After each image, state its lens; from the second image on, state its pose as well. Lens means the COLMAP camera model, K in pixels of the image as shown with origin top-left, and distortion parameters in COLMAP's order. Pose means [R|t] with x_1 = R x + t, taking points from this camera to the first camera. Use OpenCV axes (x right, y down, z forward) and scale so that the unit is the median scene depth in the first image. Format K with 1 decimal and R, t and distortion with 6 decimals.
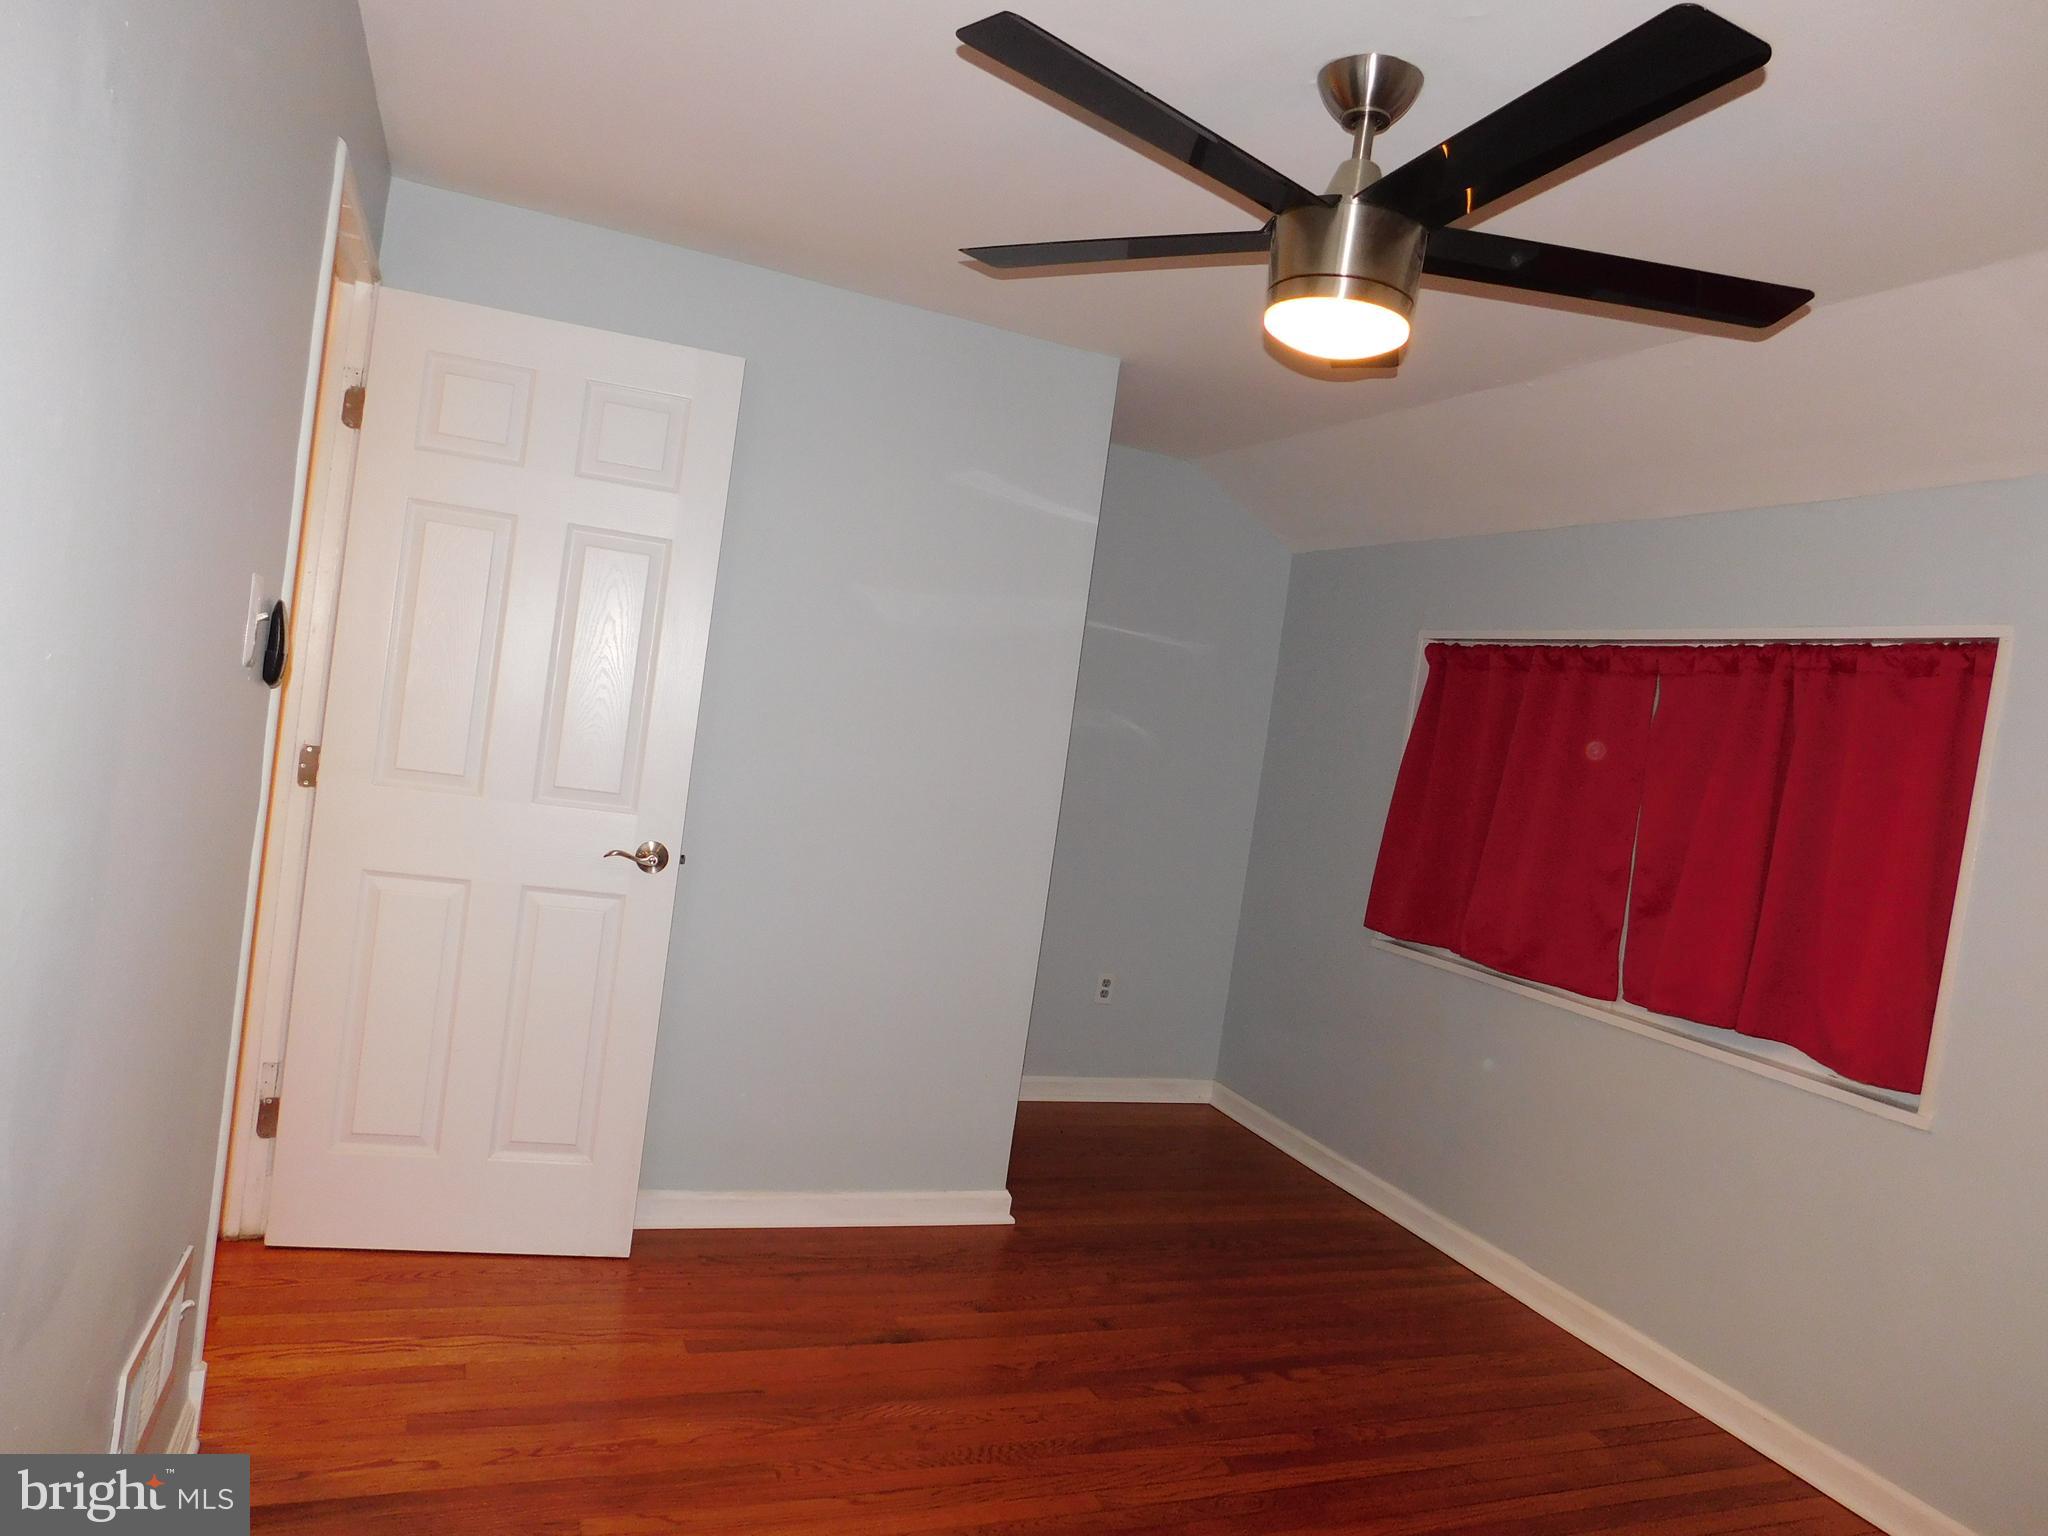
lens RADIAL K [[1366.9, 0, 1024.7], [0, 1366.9, 767.4], [0, 0, 1]] dist [-0.002615, -0.000413]
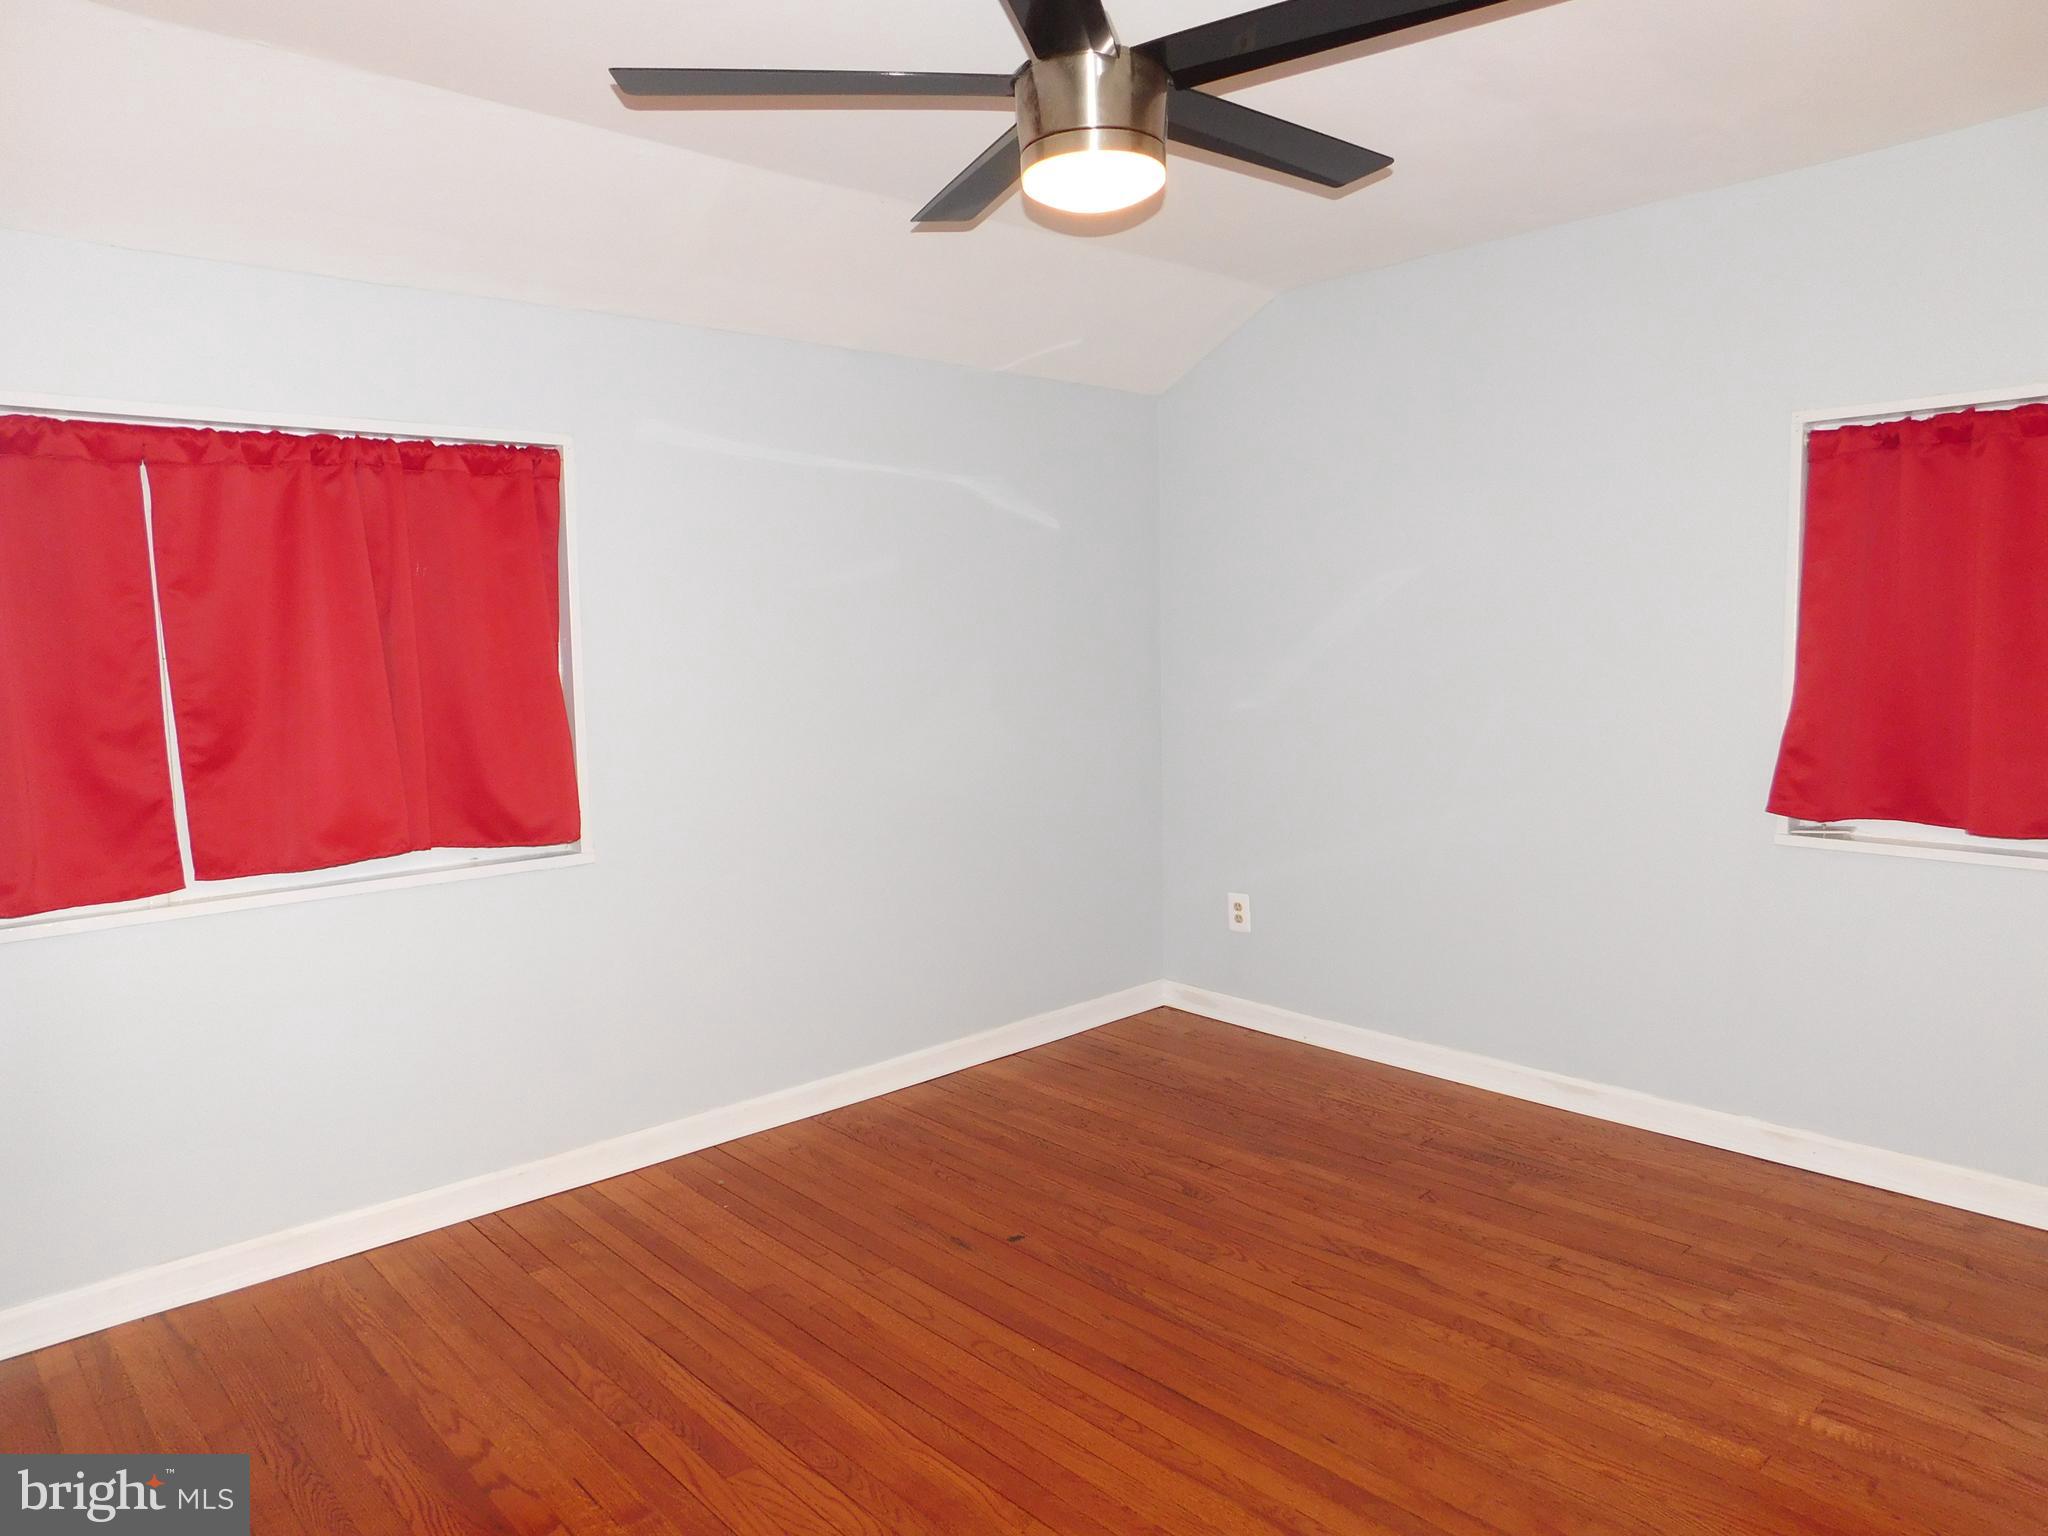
lens RADIAL K [[1366.9, 0, 1021.8], [0, 1366.9, 766.9], [0, 0, 1]] dist [-0.002615, -0.000413]
pose [[-0.341895, -0.230742, 0.910970, -0.507670], [0.001130, 0.969285, 0.245937, -0.105205], [-0.939737, 0.085114, -0.331133, 0.940710]]
